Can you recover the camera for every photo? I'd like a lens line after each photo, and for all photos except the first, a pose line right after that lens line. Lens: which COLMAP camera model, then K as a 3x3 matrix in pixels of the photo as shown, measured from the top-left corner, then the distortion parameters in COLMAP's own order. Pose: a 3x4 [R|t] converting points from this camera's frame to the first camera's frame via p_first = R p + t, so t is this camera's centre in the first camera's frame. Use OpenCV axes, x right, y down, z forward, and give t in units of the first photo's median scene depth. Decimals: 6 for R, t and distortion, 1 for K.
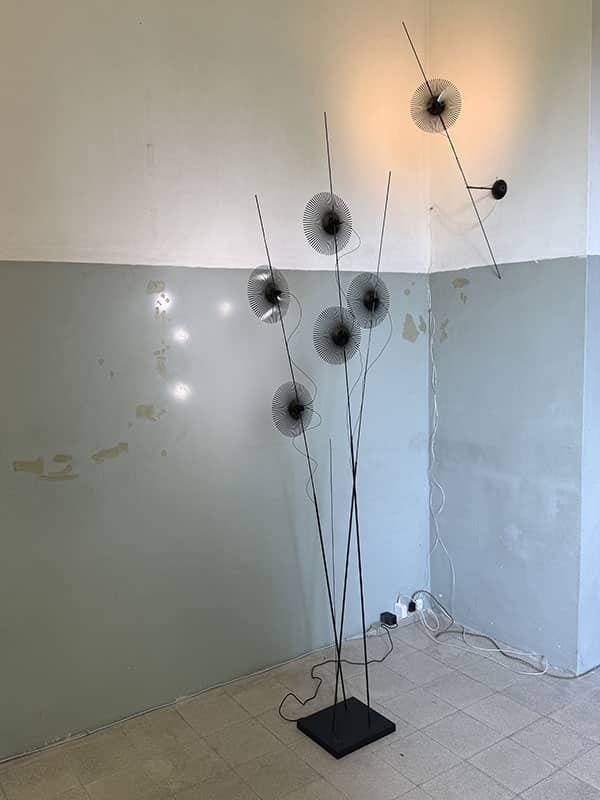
lens RADIAL K [[706.8, 0, 293.1], [0, 706.8, 409.9], [0, 0, 1]] dist [0.096911, -0.149162]
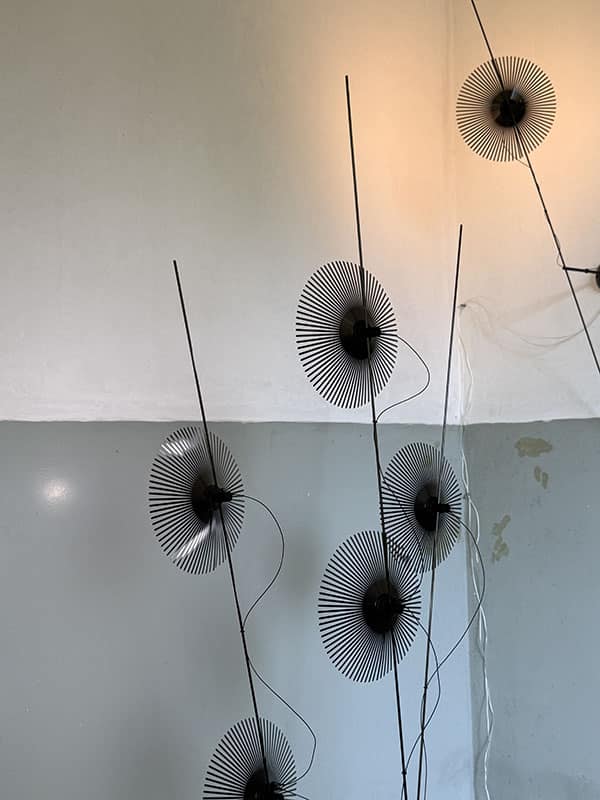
lens RADIAL K [[1019.1, 0, 292.5], [0, 1019.1, 412.7], [0, 0, 1]] dist [0.080495, 0.000000]
pose [[0.985288, 0.015148, 0.170232, -0.066586], [0.012741, 0.986783, -0.161548, -0.096405], [-0.170429, 0.161340, 0.972072, 0.347435]]
